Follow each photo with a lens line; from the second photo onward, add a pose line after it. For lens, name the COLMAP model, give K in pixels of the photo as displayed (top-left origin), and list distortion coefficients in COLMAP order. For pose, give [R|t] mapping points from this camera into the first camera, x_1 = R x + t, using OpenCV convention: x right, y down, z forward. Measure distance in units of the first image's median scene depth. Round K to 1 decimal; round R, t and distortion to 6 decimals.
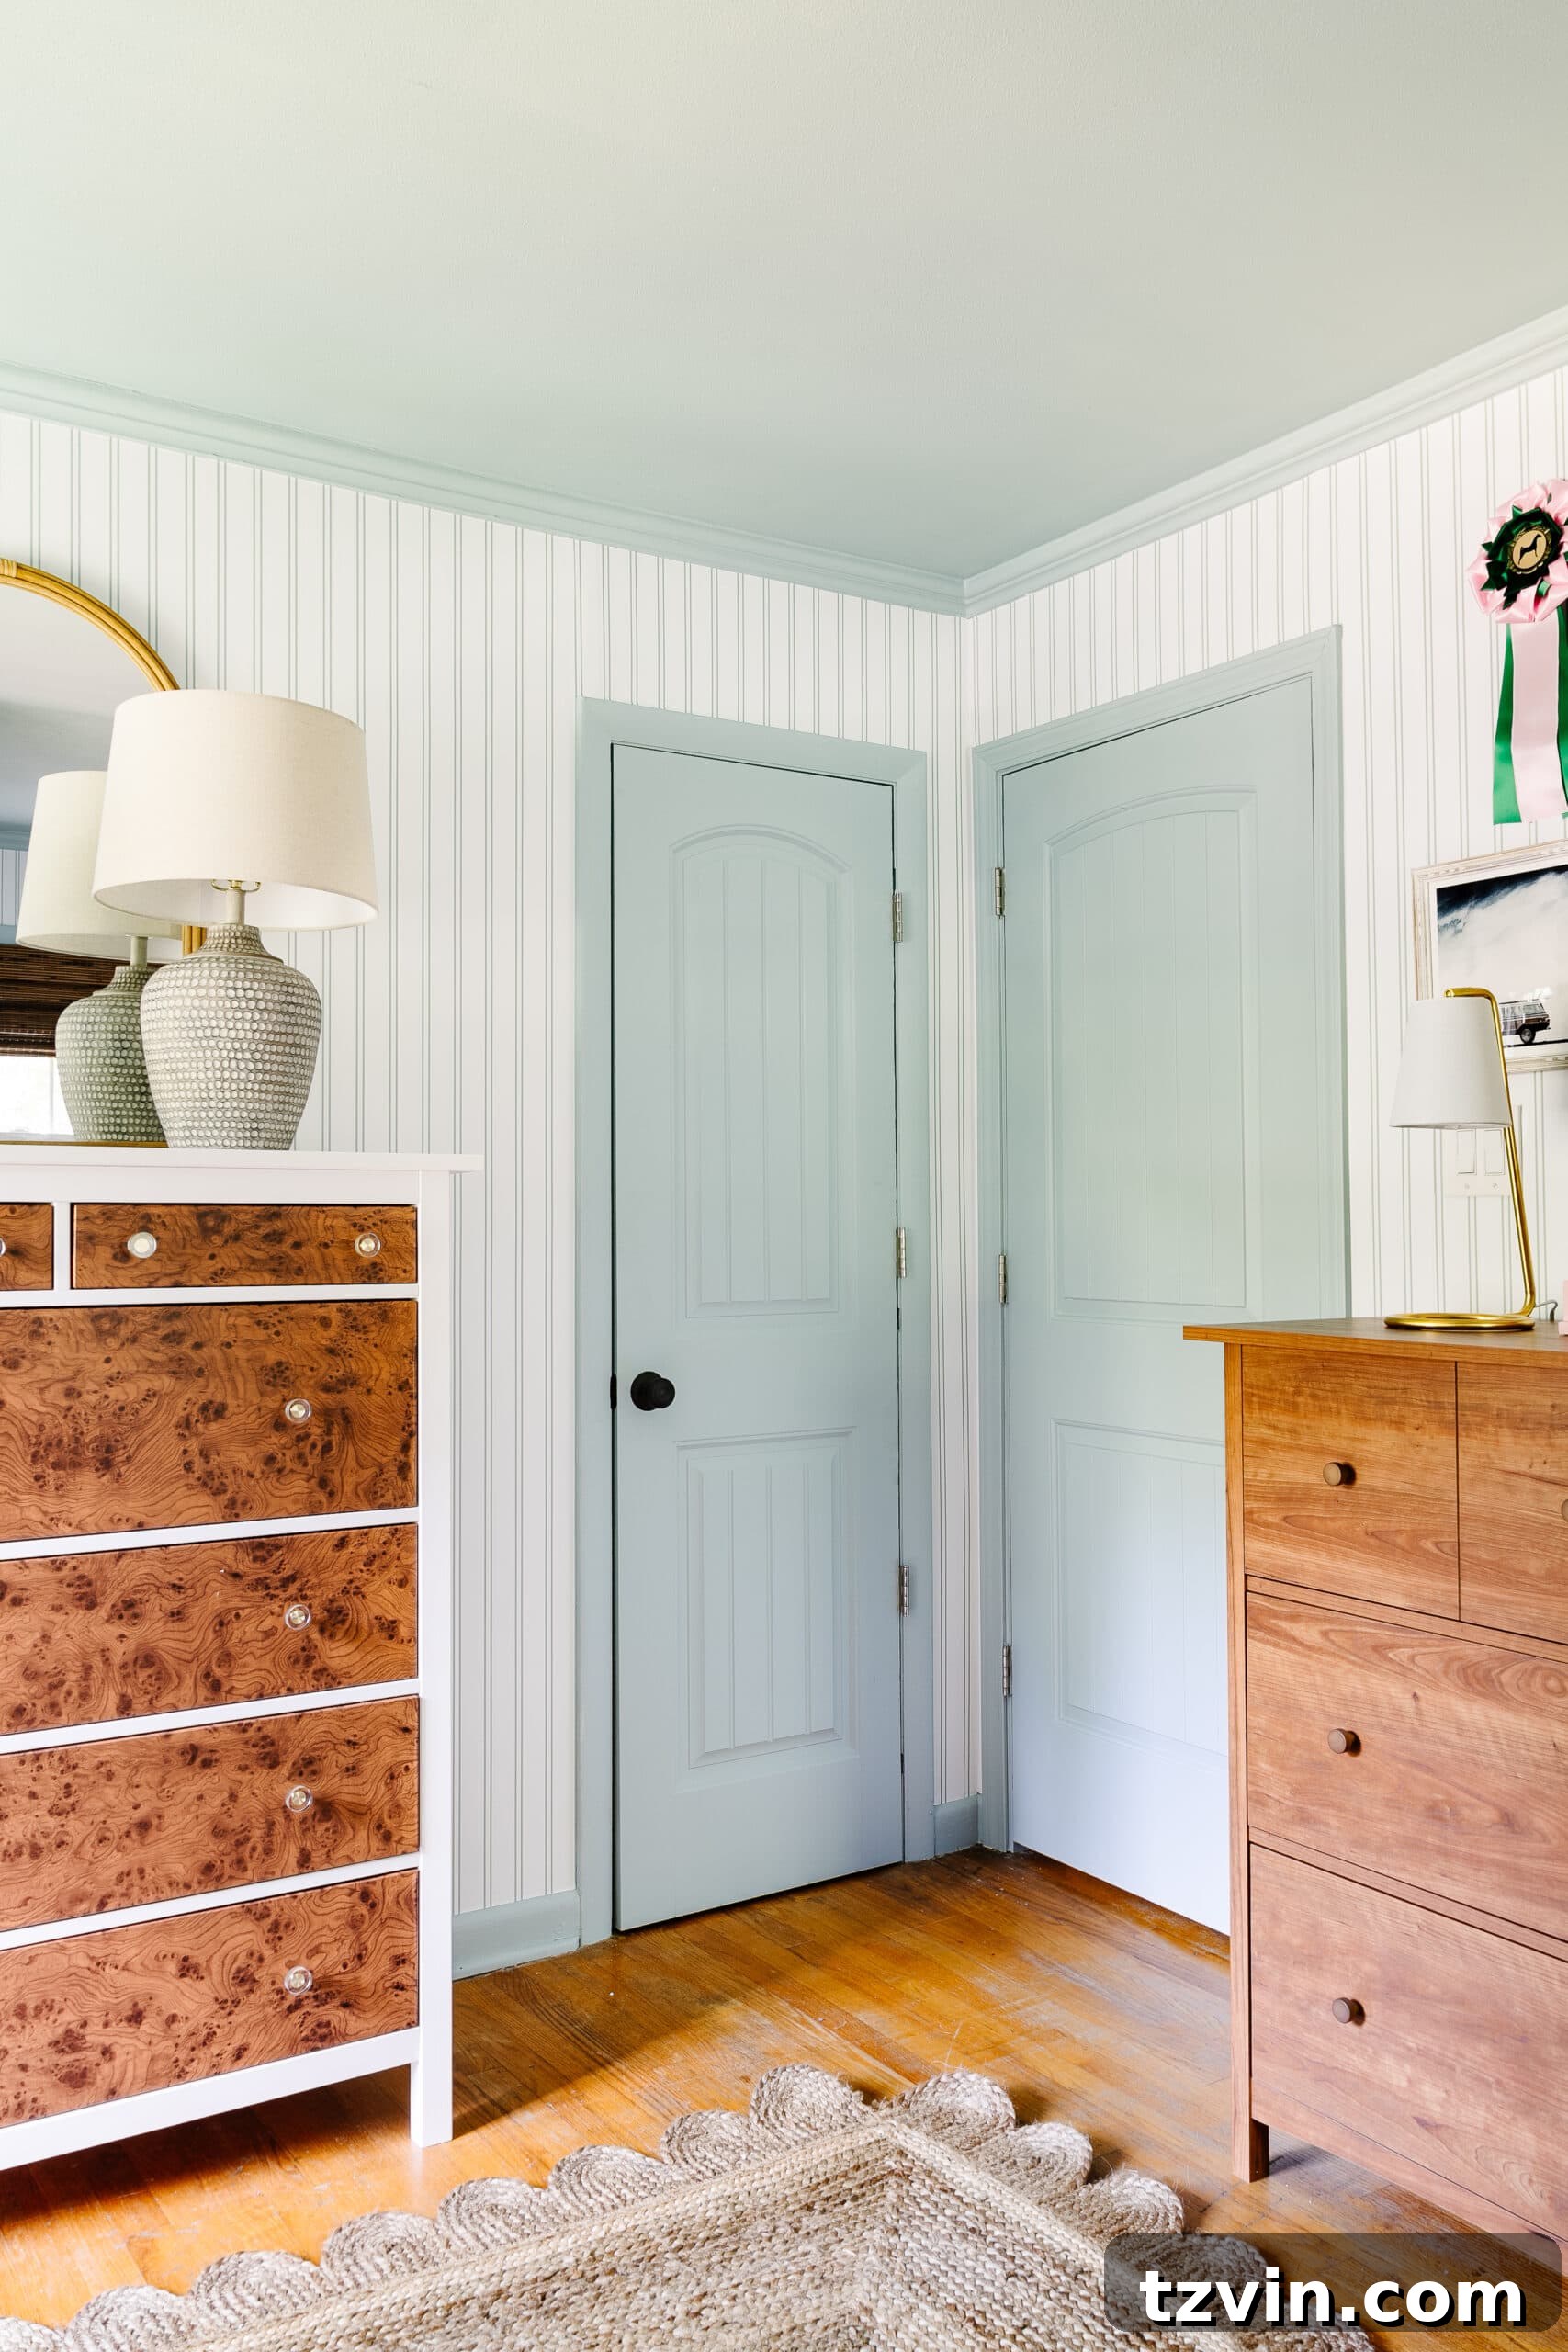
lens RADIAL K [[1862.4, 0, 784.0], [0, 1862.4, 1176.0], [0, 0, 1]] dist [0.005069, -0.001578]
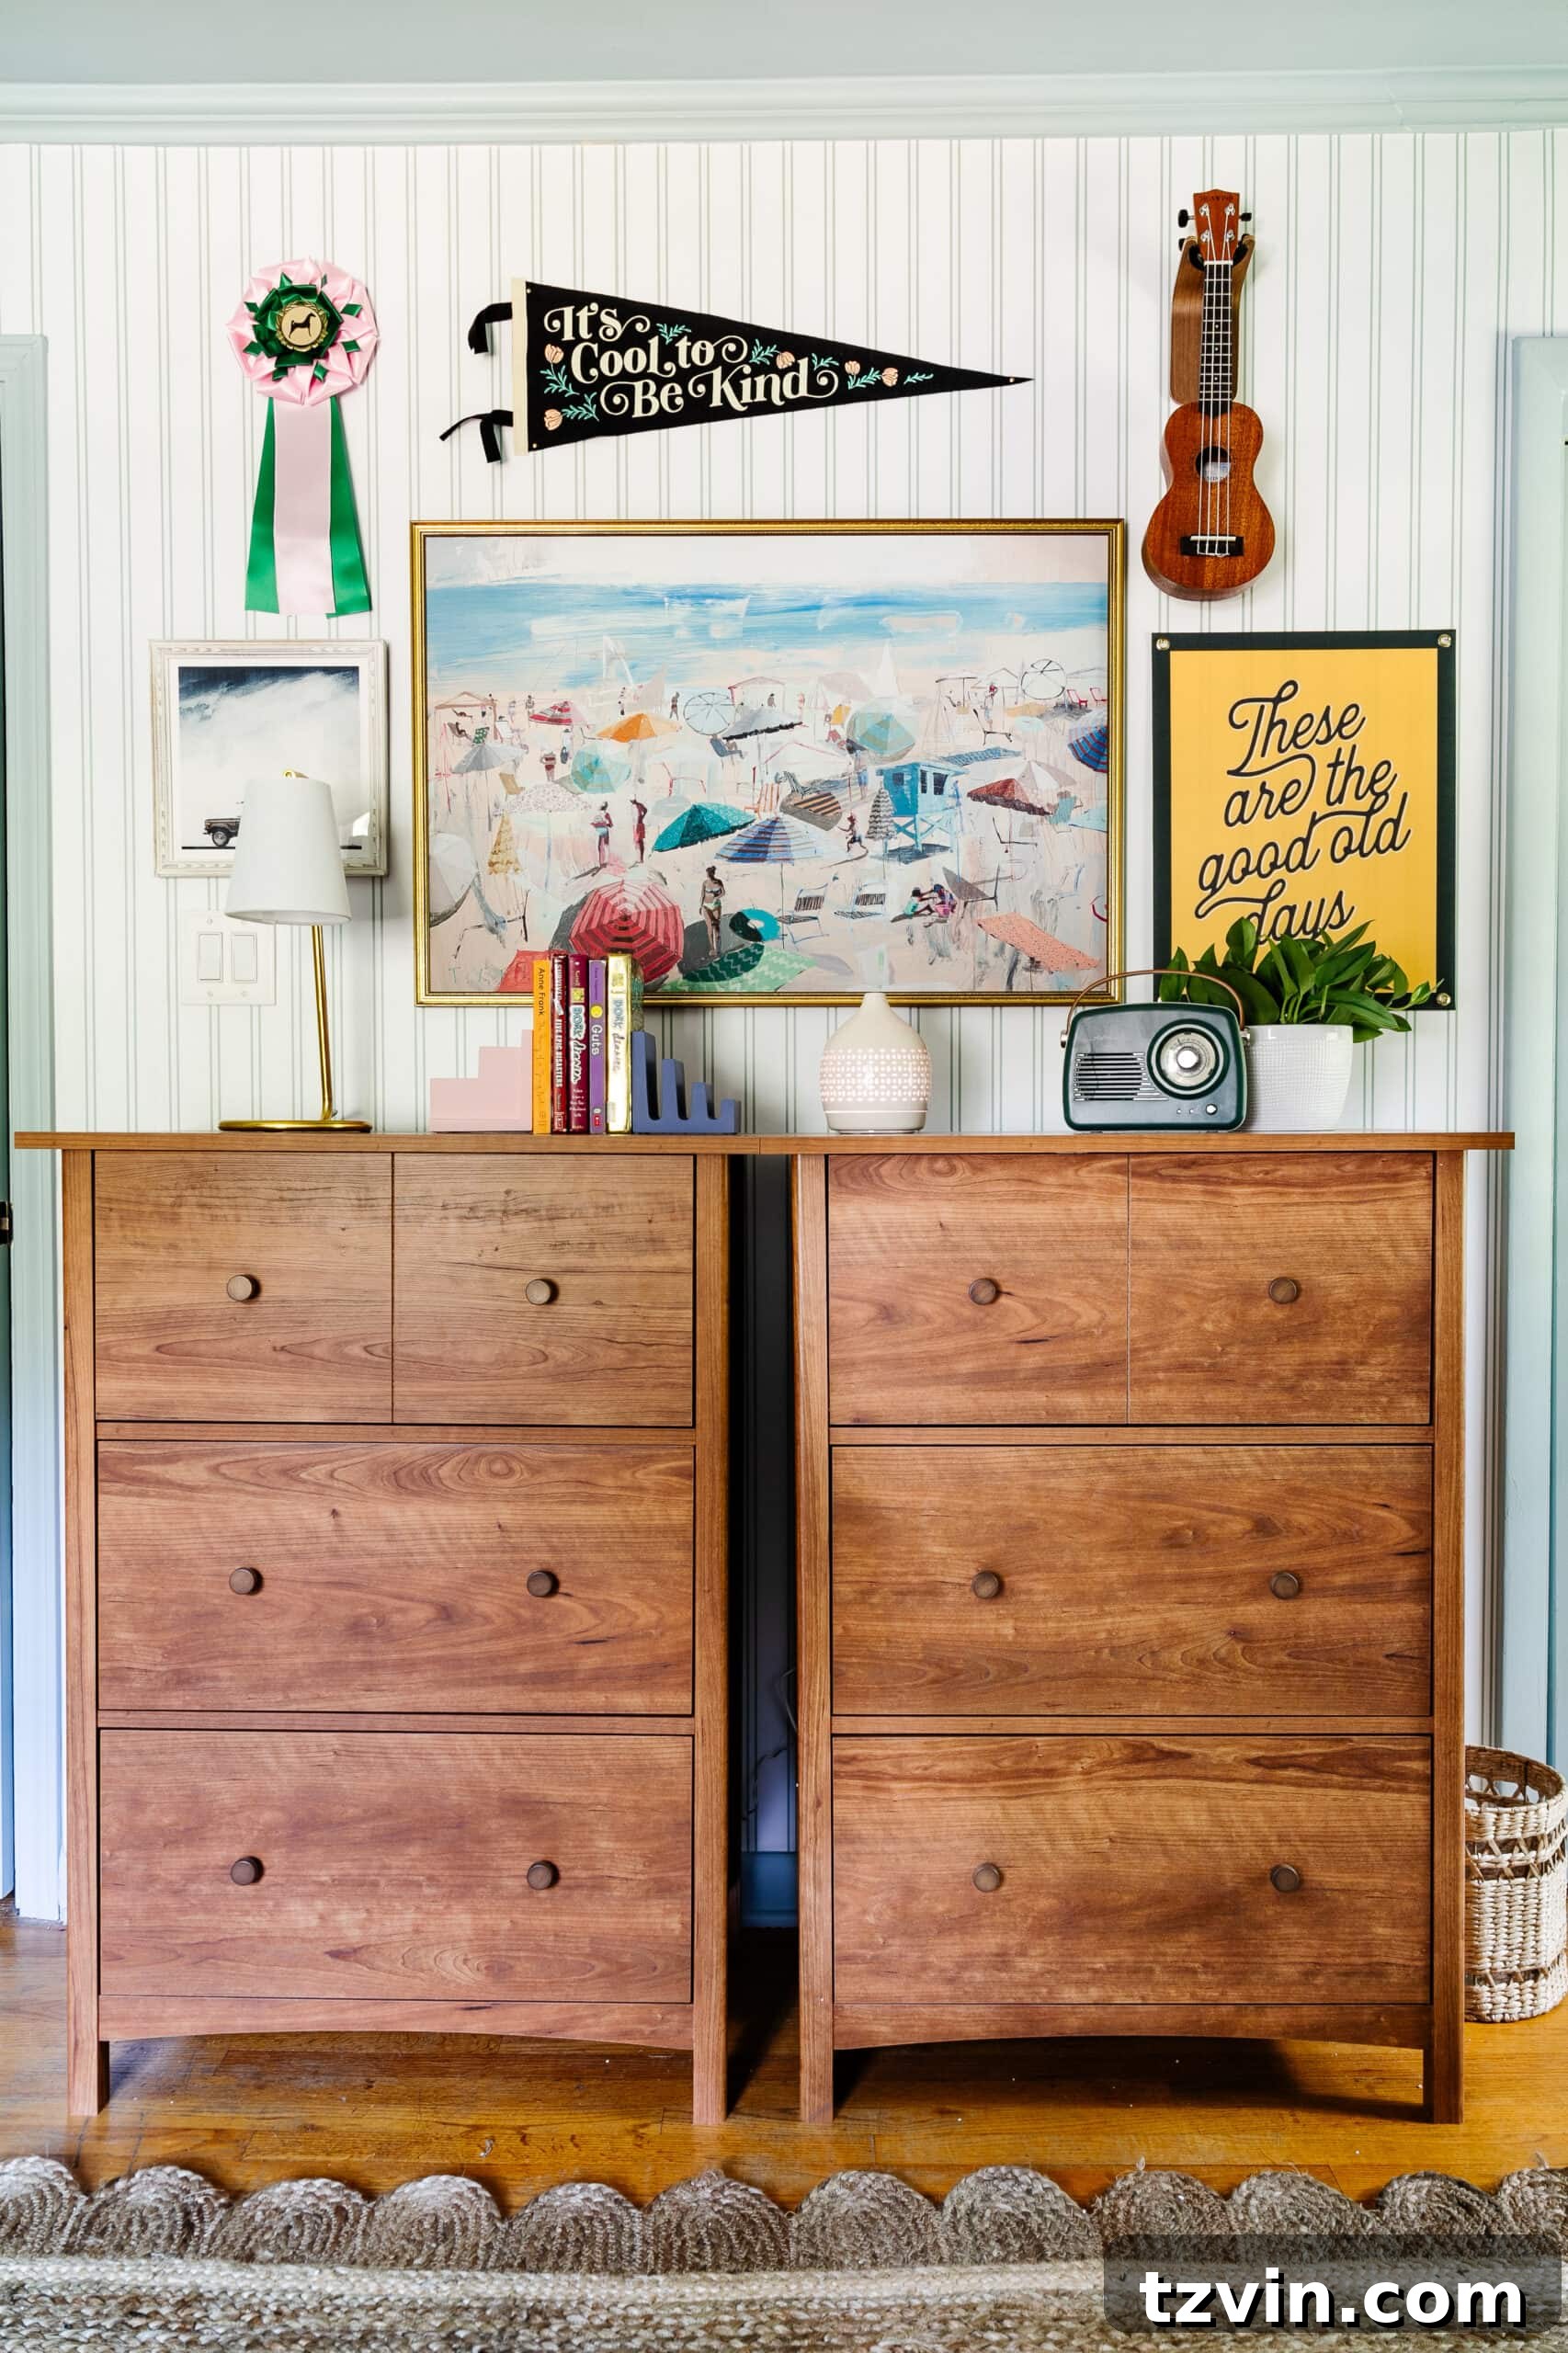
lens RADIAL K [[1863.4, 0, 784.0], [0, 1863.4, 1176.5], [0, 0, 1]] dist [0.005069, -0.001578]
pose [[0.553251, -0.017067, 0.832840, -0.299582], [-0.024849, 0.999007, 0.036979, 0.064763], [-0.832644, -0.041154, 0.552277, 0.280389]]
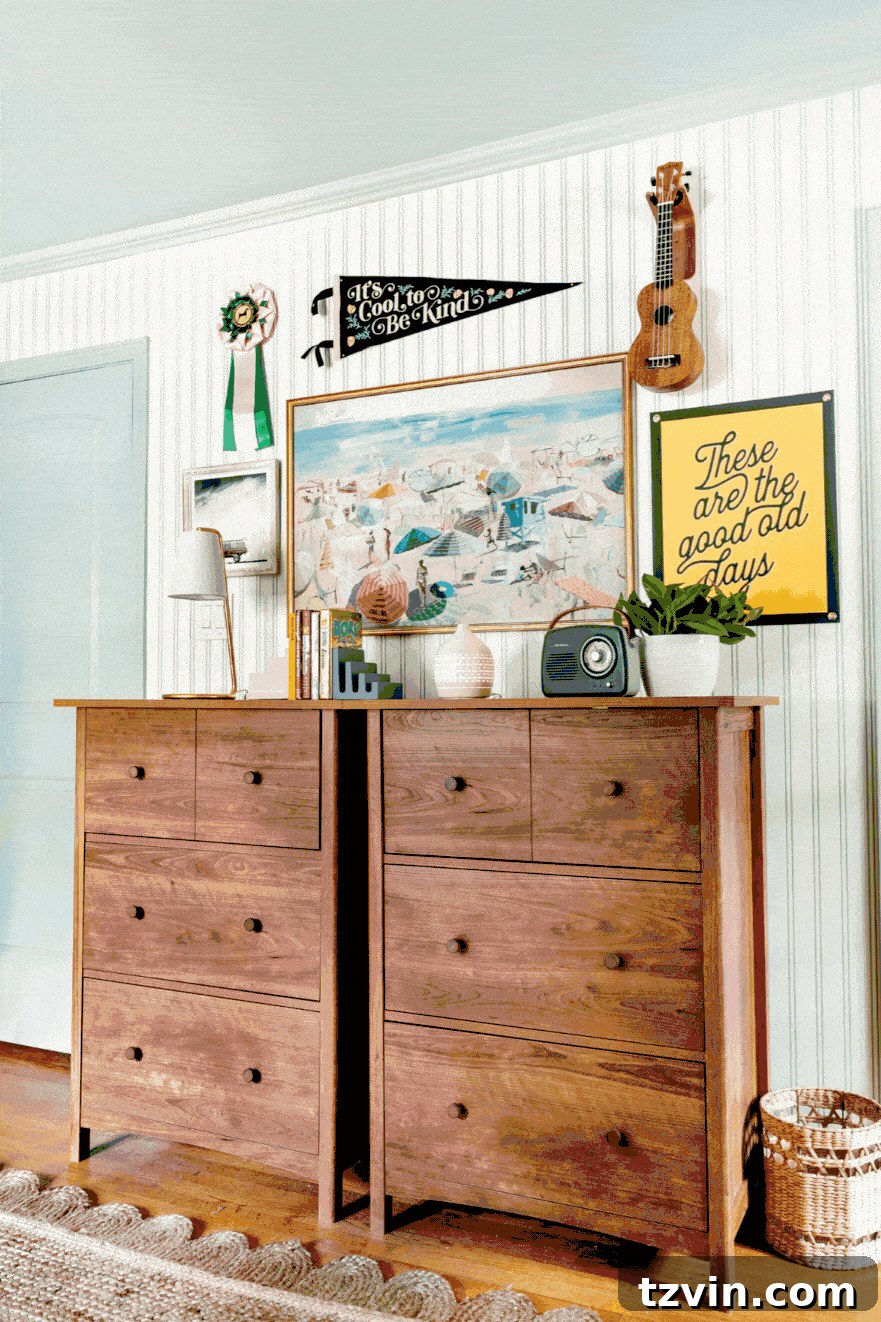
lens RADIAL K [[1102.8, 0, 440.5], [0, 1102.8, 661.0], [0, 0, 1]] dist [0.004702, 0.001561]
pose [[0.852047, 0.026806, 0.522779, -0.030760], [-0.017809, 0.999594, -0.022230, 0.063833], [-0.523163, 0.009631, 0.852178, -0.126854]]
